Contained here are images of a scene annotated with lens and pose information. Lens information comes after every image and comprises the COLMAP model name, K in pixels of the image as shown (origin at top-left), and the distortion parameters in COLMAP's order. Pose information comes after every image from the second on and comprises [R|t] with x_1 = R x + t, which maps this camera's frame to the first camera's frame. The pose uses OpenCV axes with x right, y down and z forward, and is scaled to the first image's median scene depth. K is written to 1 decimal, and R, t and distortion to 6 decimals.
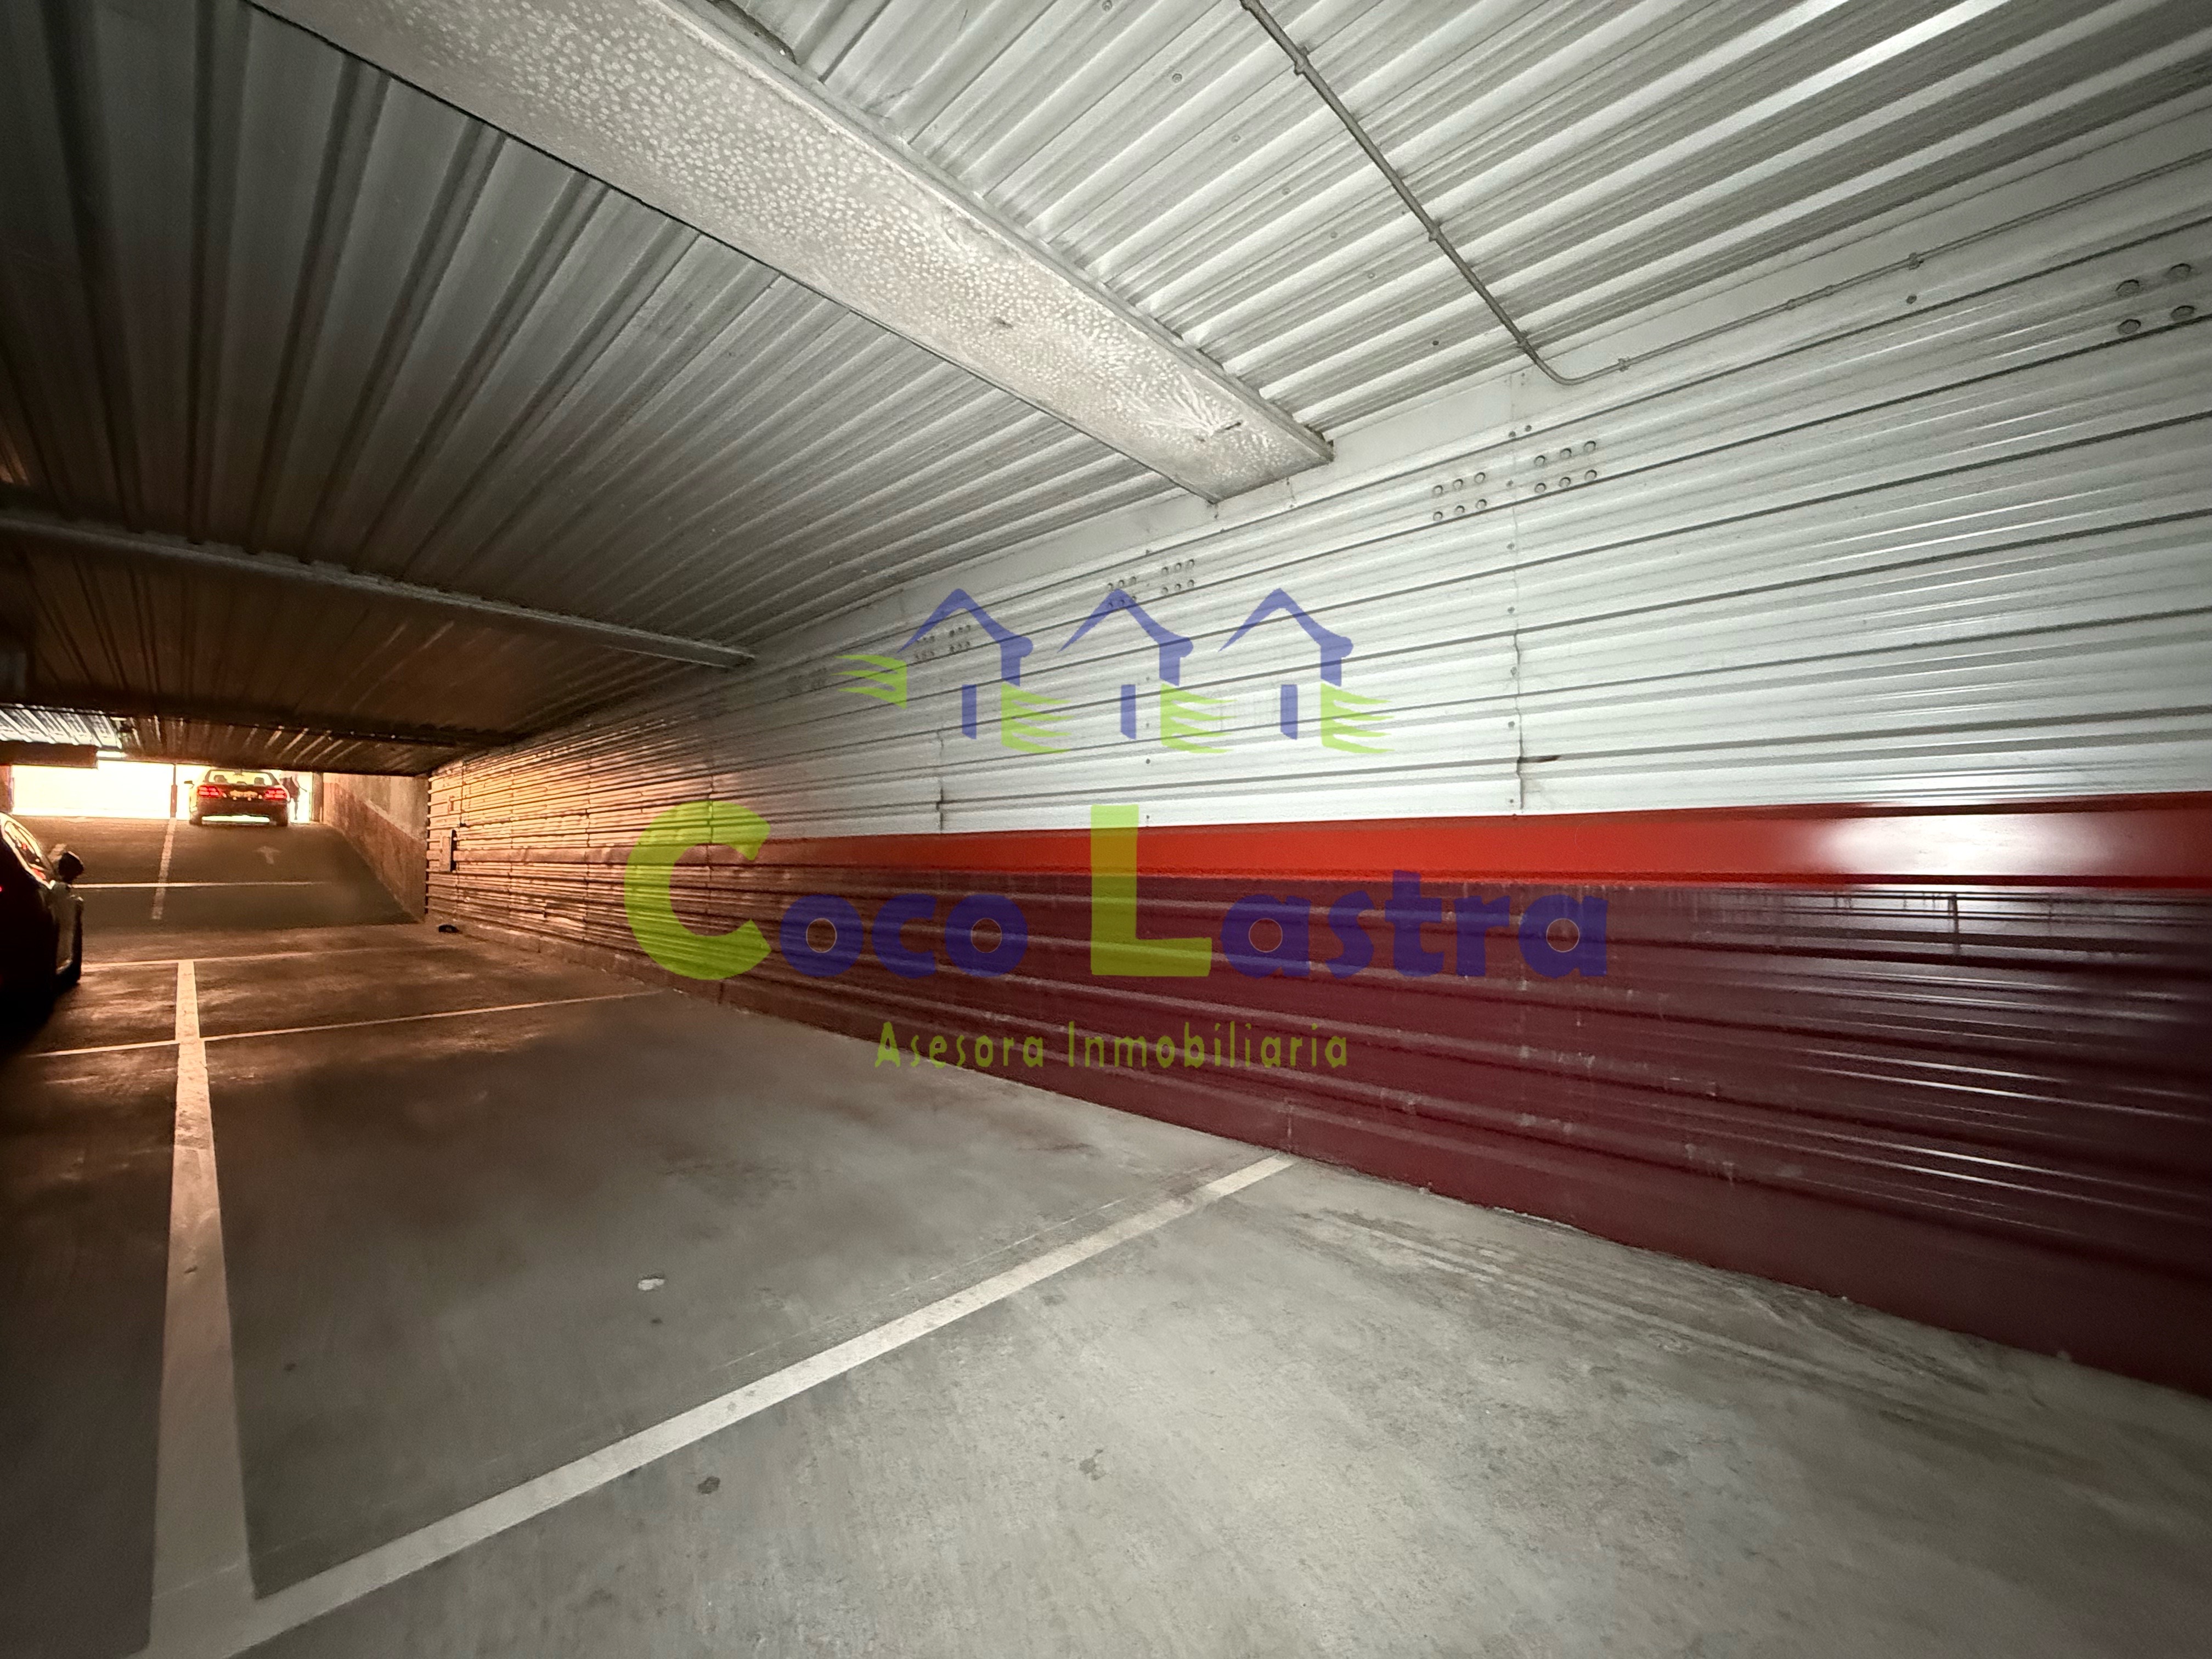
lens RADIAL K [[880.9, 0, 1098.2], [0, 880.9, 829.7], [0, 0, 1]] dist [-0.000786, 0.000991]
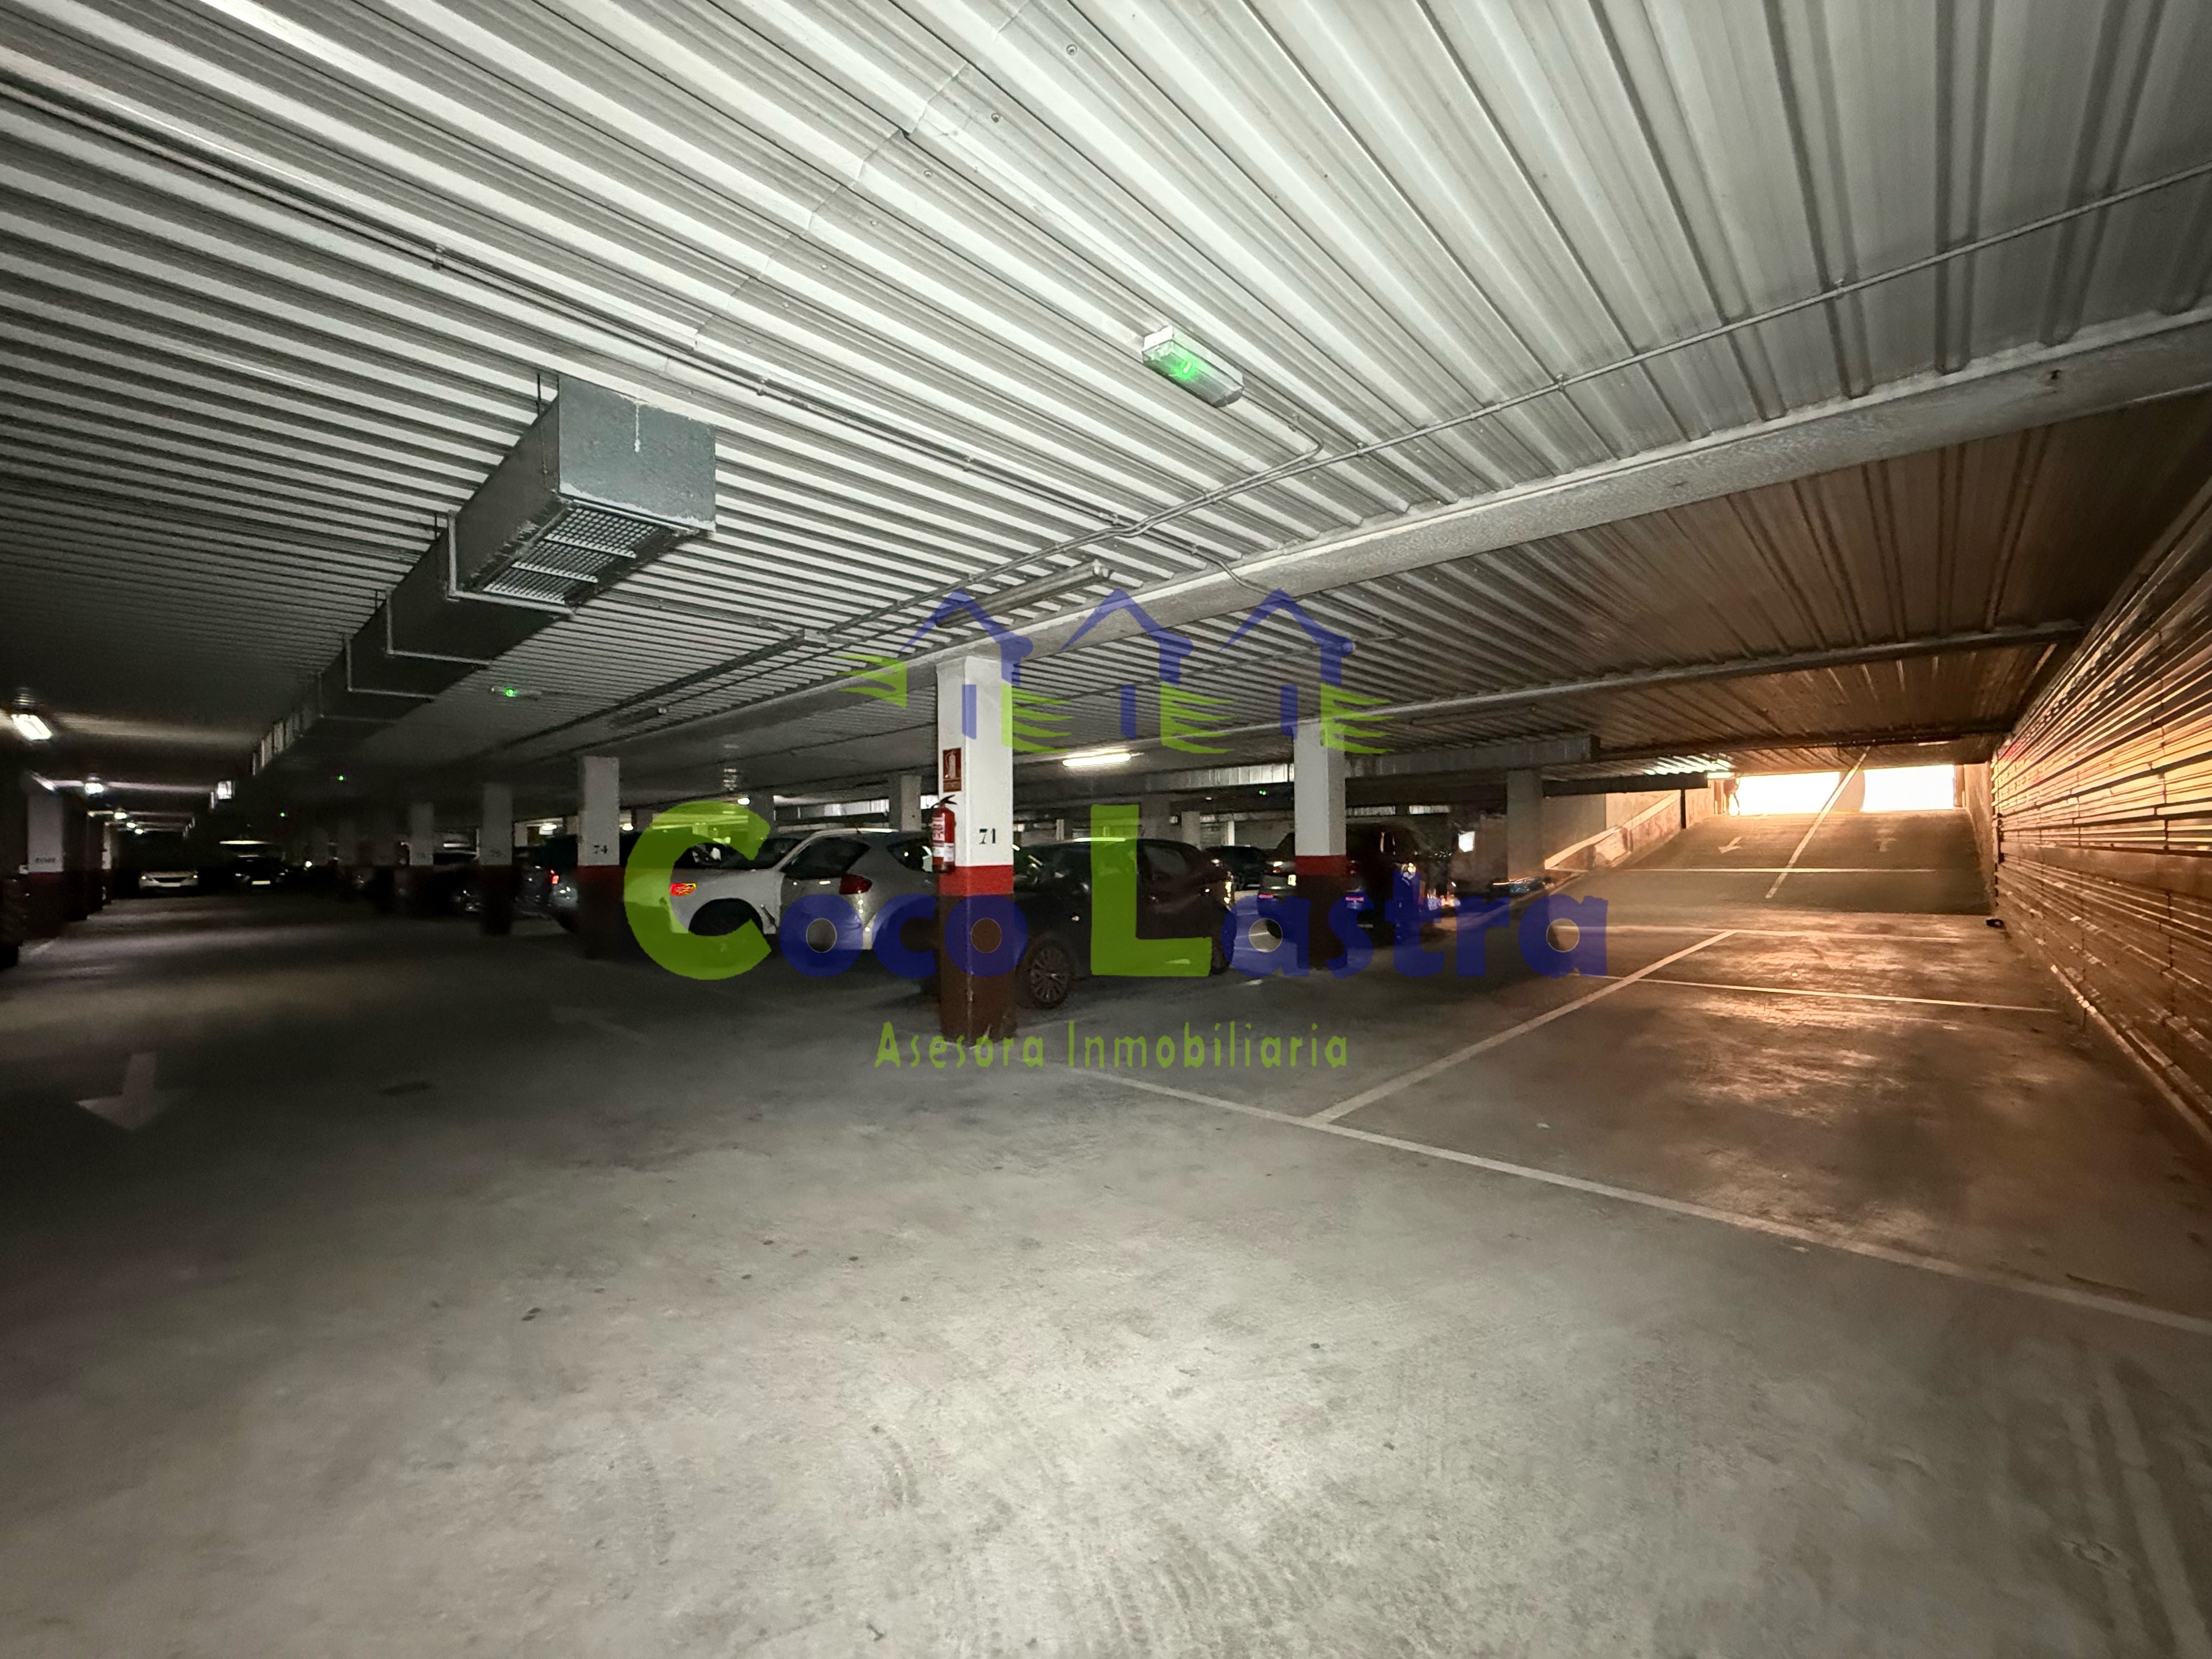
lens RADIAL K [[880.9, 0, 1098.2], [0, 880.9, 829.7], [0, 0, 1]] dist [-0.000786, 0.000991]
pose [[0.007672, -0.026507, -0.999619, 1.035274], [0.050350, 0.998391, -0.026088, -0.065458], [0.998702, -0.050130, 0.008994, 0.092813]]
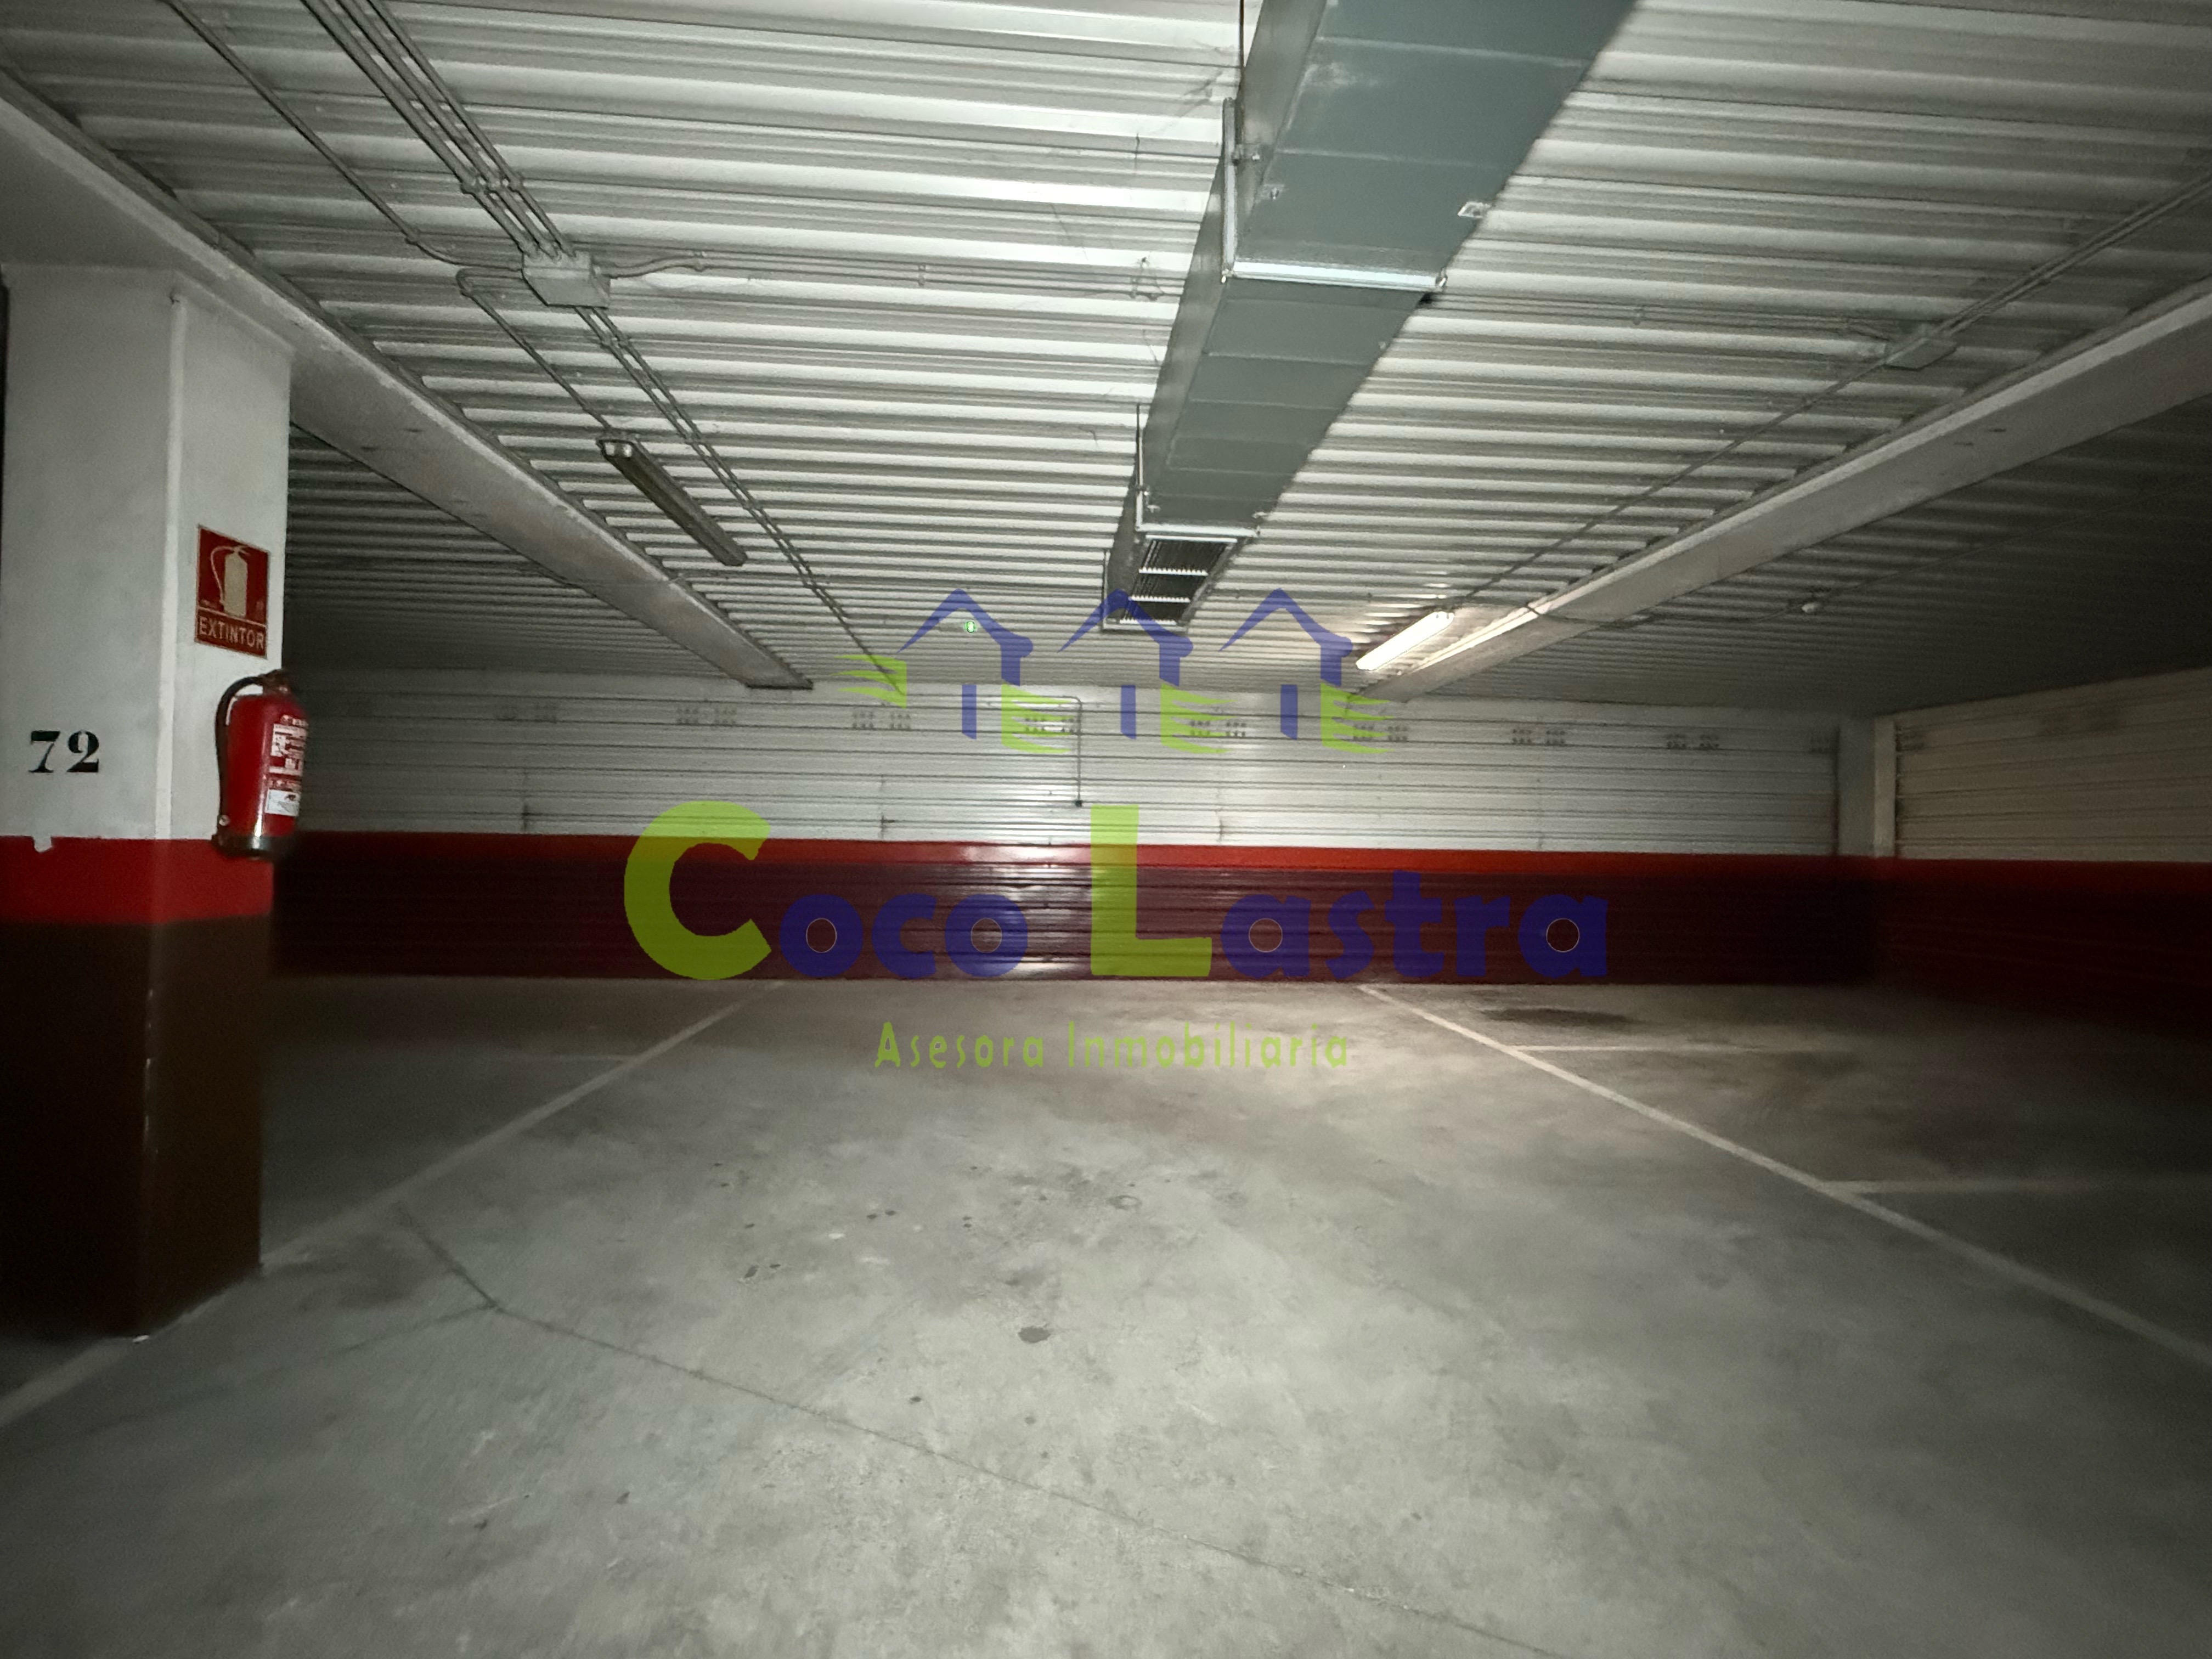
lens RADIAL K [[880.9, 0, 1098.2], [0, 880.9, 829.7], [0, 0, 1]] dist [-0.000786, 0.000991]
pose [[0.674342, 0.020464, 0.738136, -1.130042], [-0.041031, 0.999110, 0.009785, -0.106064], [-0.737278, -0.036885, 0.674581, -1.409617]]
